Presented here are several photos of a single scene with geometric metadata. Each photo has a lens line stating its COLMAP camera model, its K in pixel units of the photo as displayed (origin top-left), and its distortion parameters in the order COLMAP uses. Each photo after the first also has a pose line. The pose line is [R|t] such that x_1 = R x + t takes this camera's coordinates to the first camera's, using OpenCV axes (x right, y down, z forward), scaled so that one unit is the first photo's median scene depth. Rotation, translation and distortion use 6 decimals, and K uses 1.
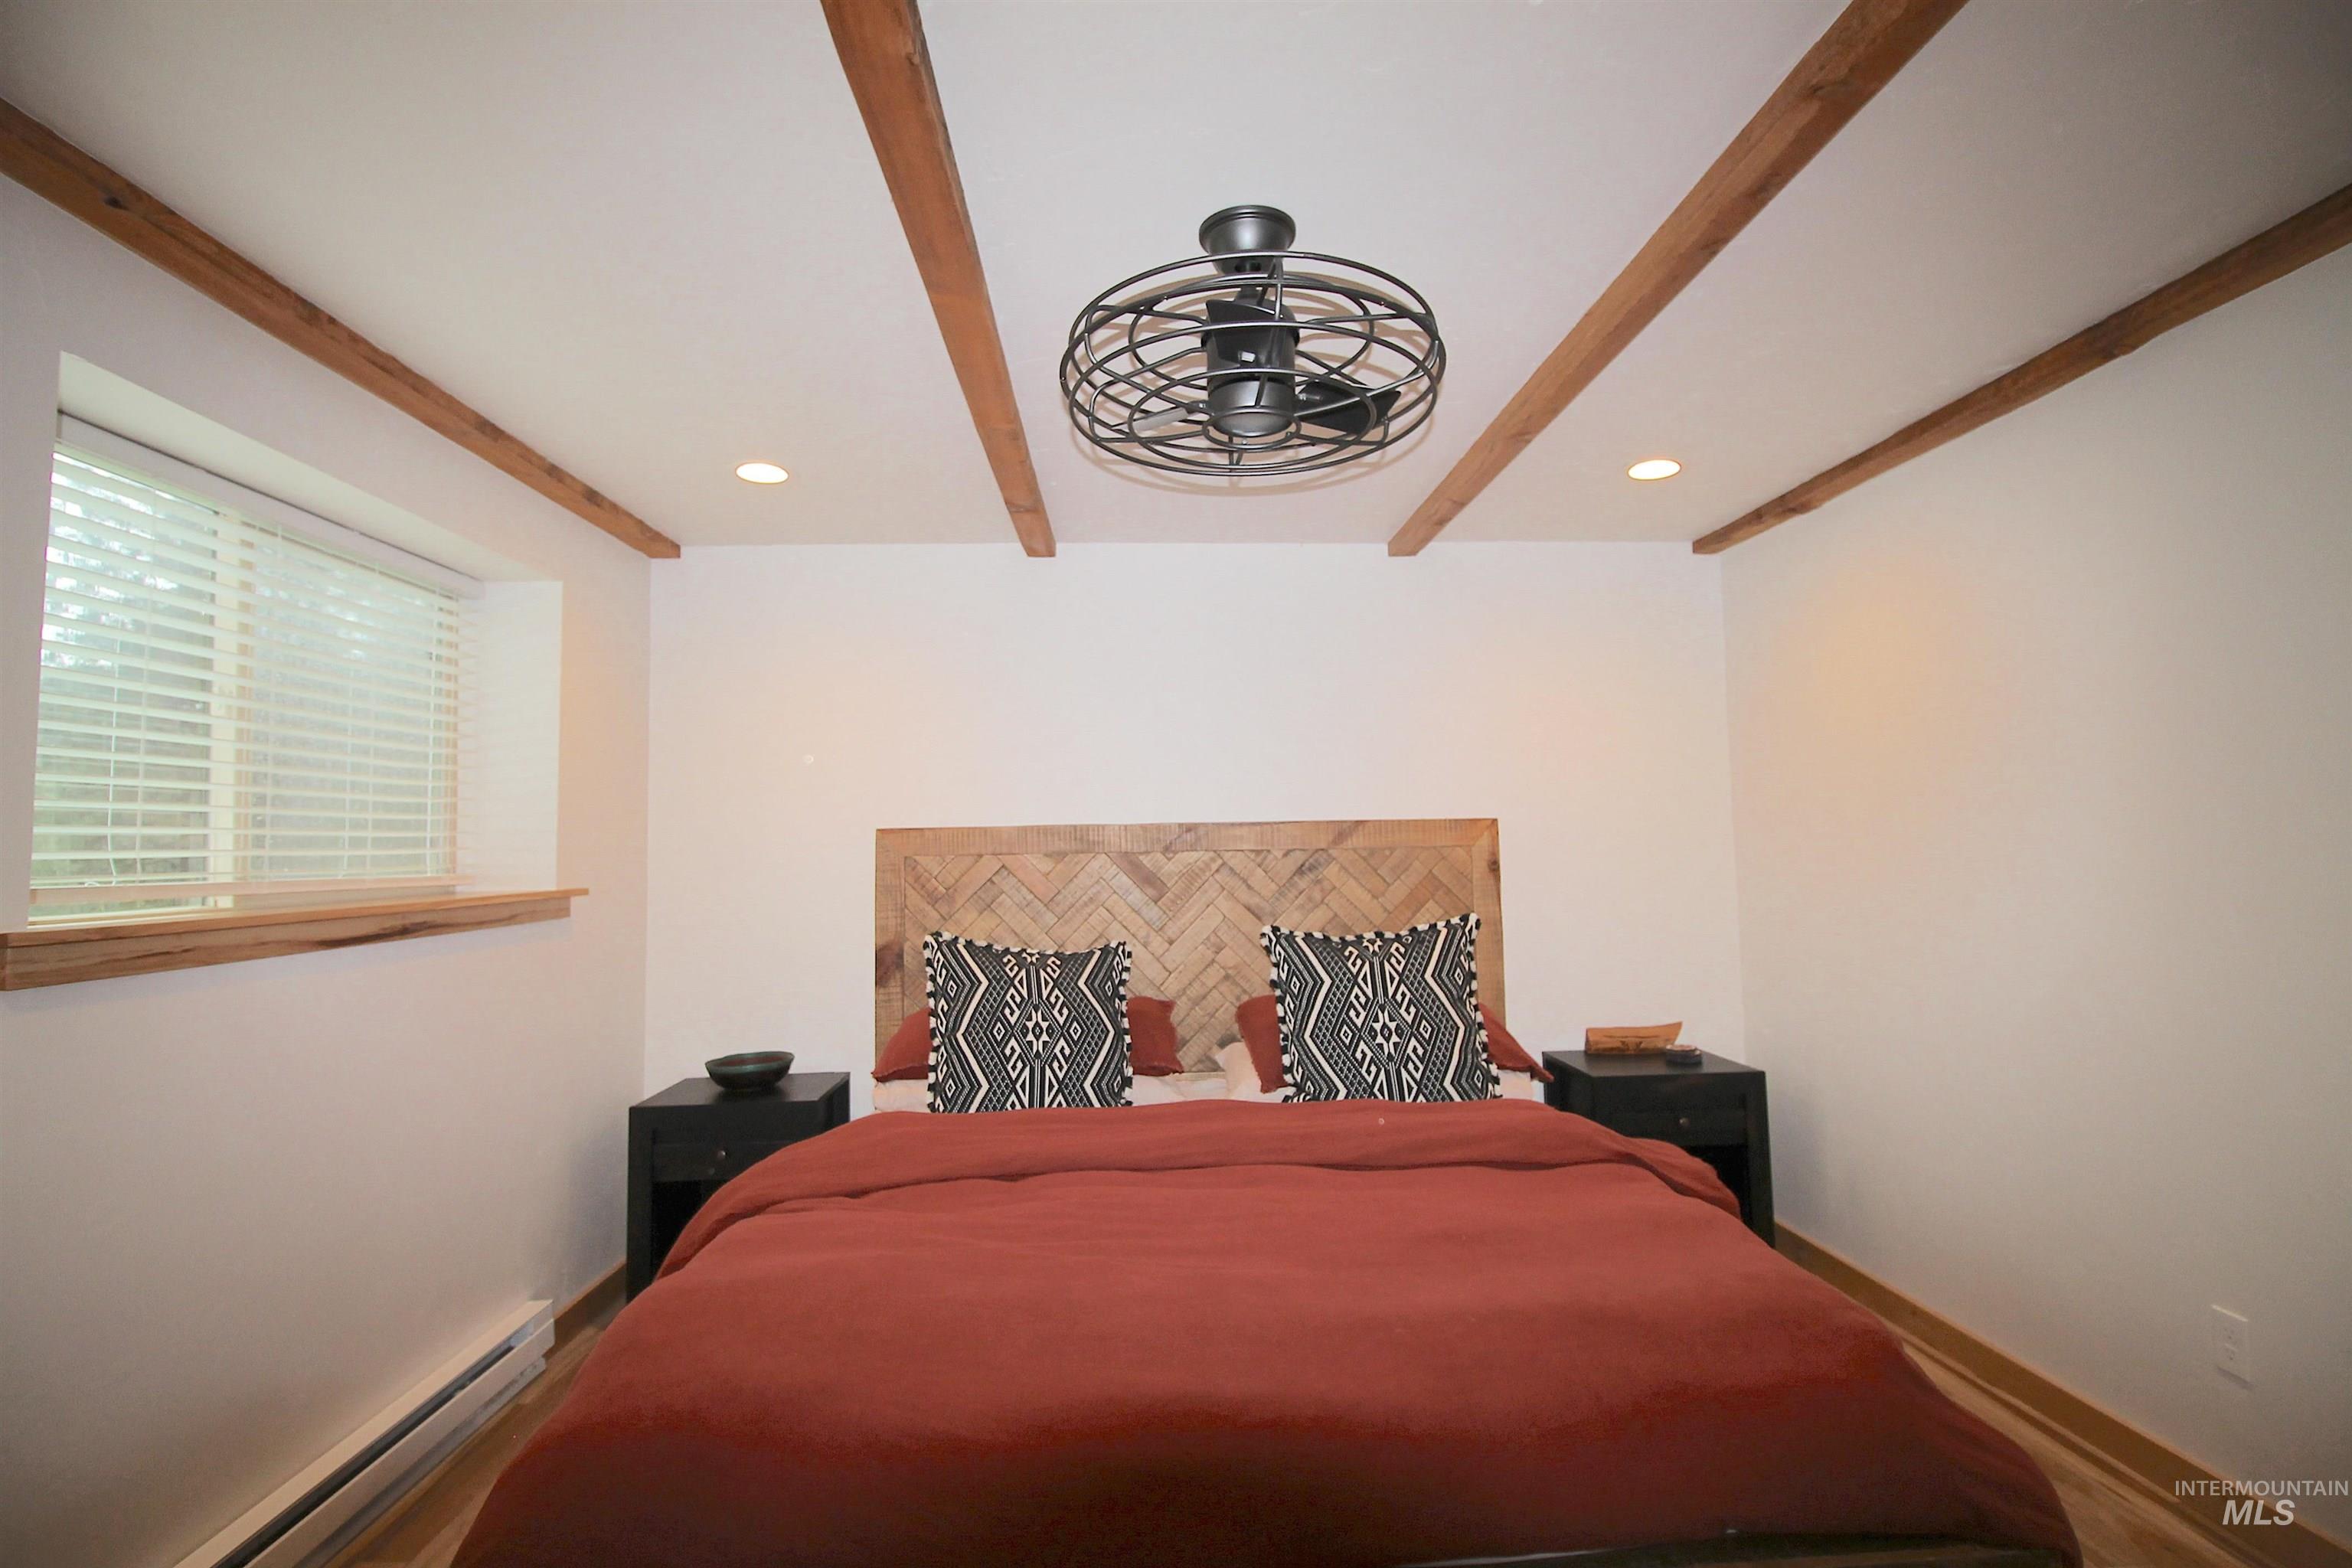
lens RADIAL K [[1104.2, 0, 1180.1], [0, 1104.2, 782.6], [0, 0, 1]] dist [-0.001076, -0.000733]
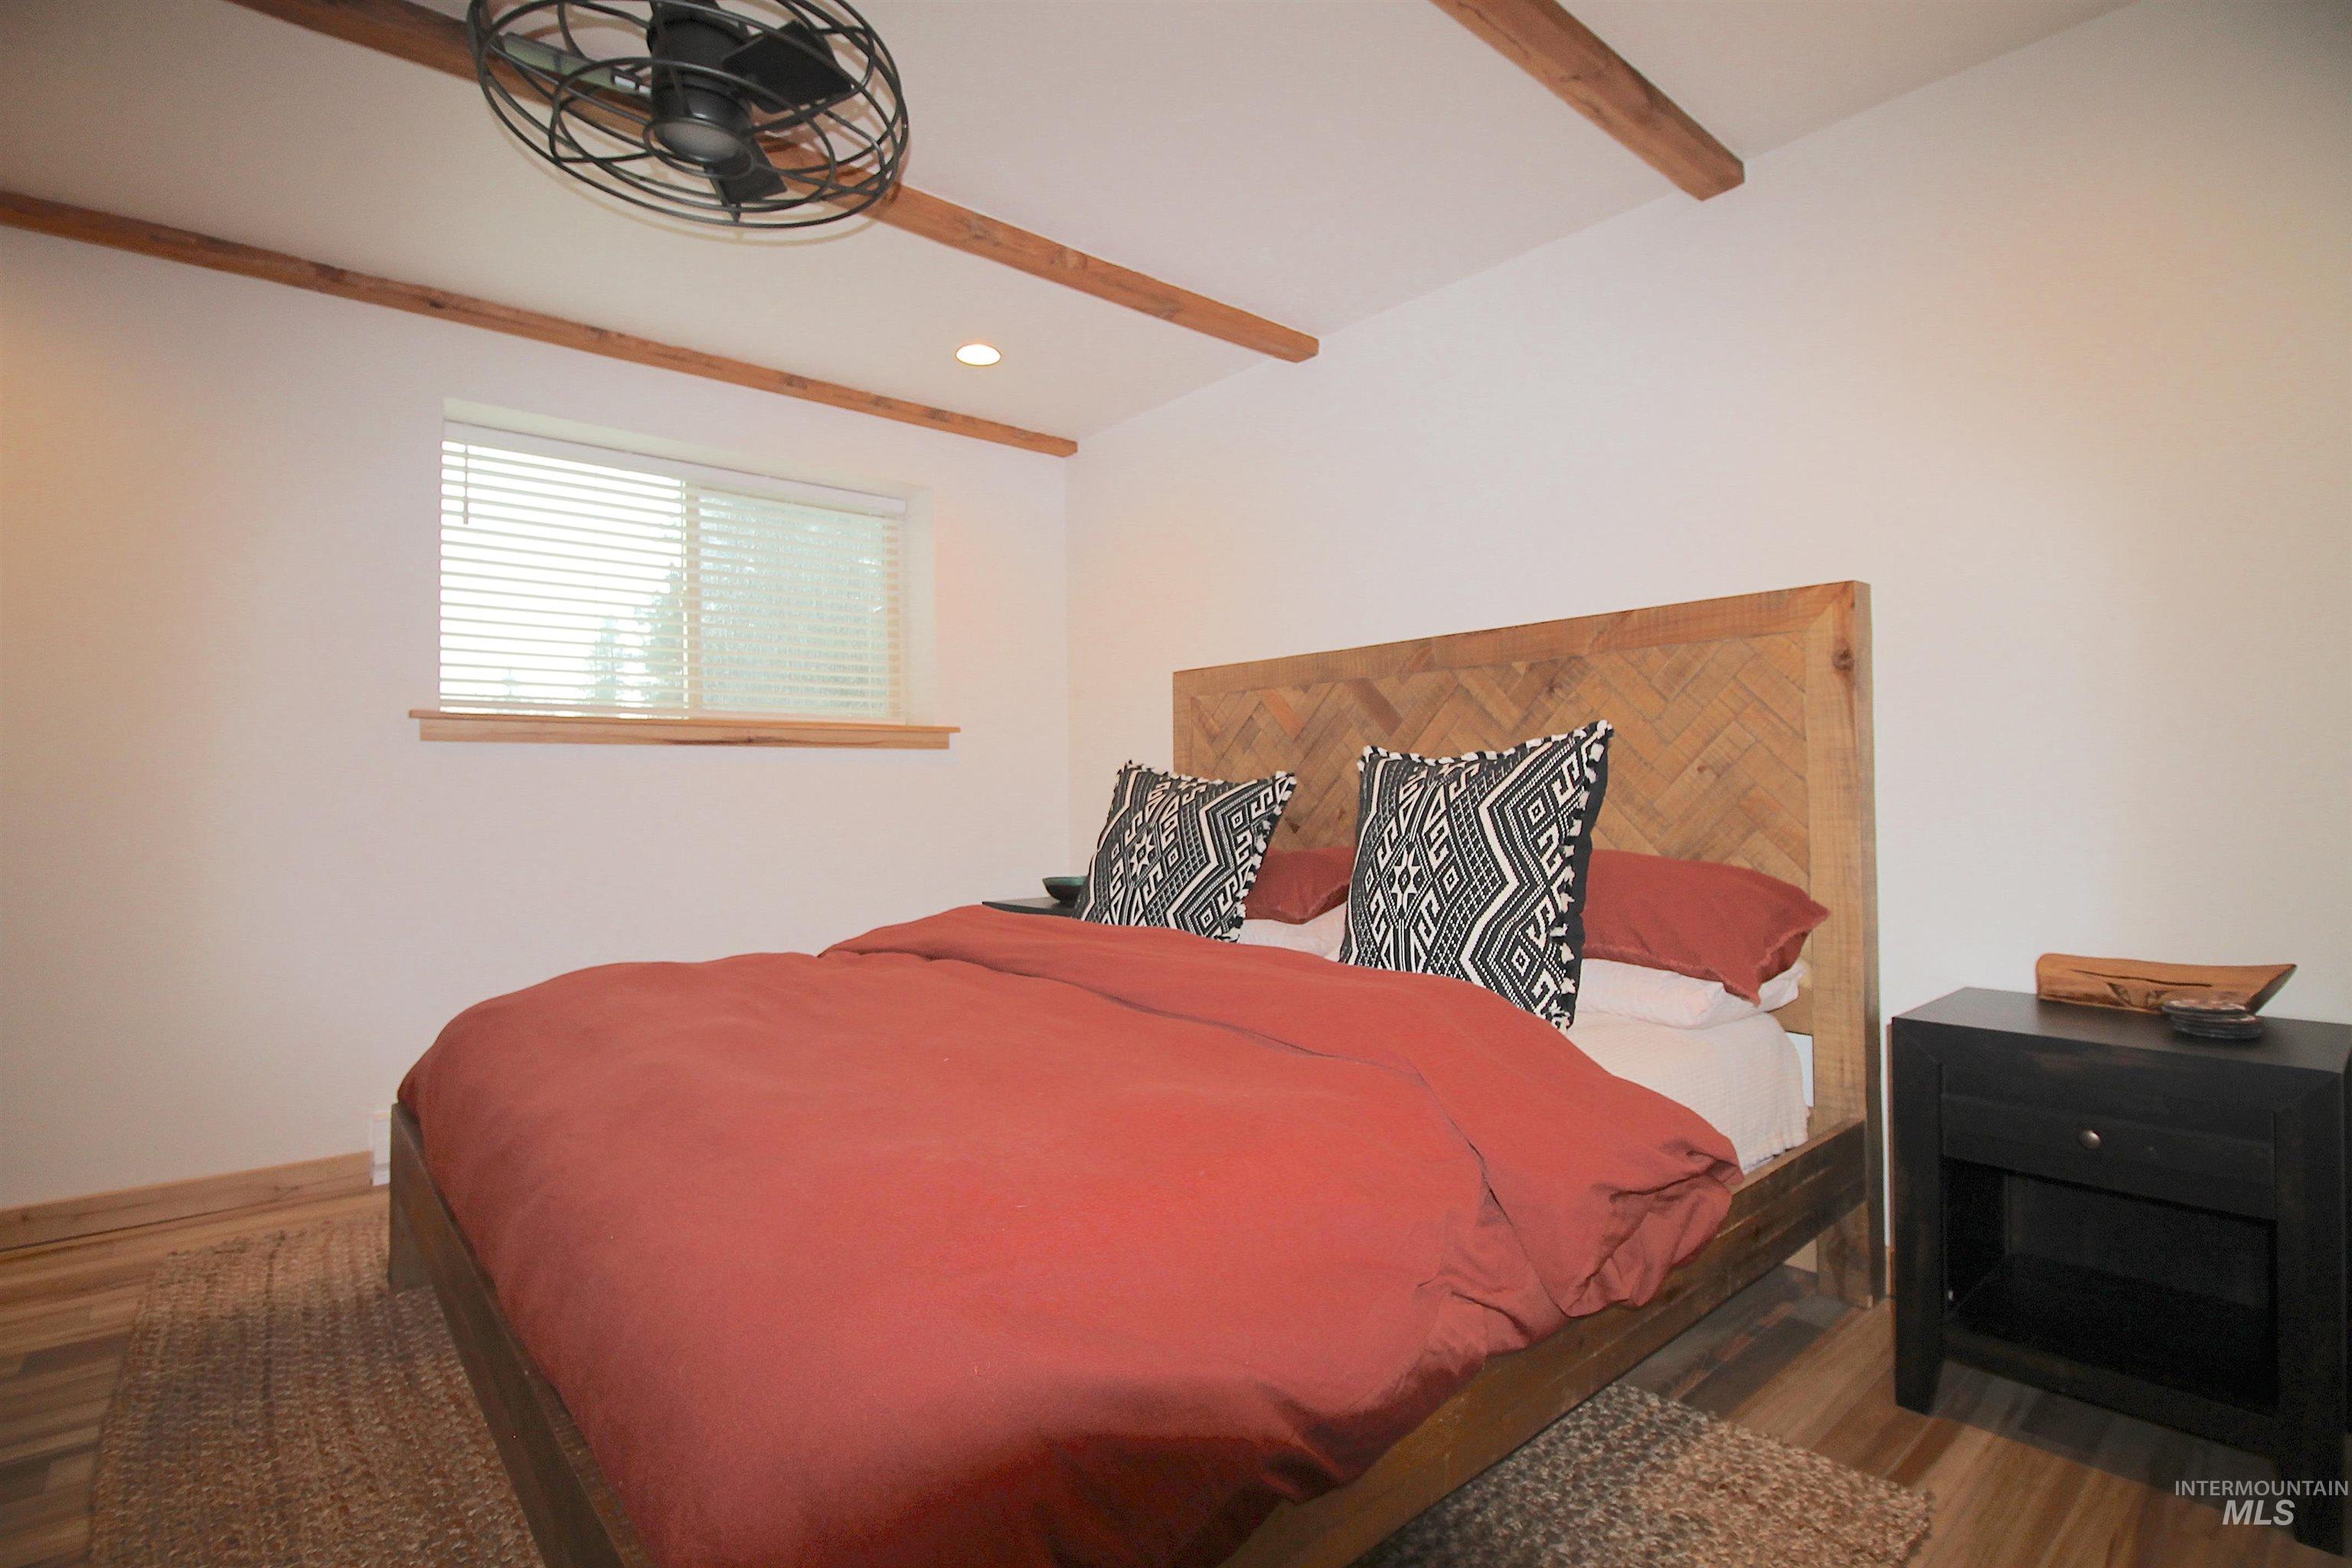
lens RADIAL K [[1104.2, 0, 1181.8], [0, 1104.2, 780.0], [0, 0, 1]] dist [-0.001076, -0.000733]
pose [[0.620876, 0.004717, -0.783895, 0.625641], [0.043894, 0.998204, 0.040772, 0.117246], [0.782679, -0.059723, 0.619554, 0.412837]]
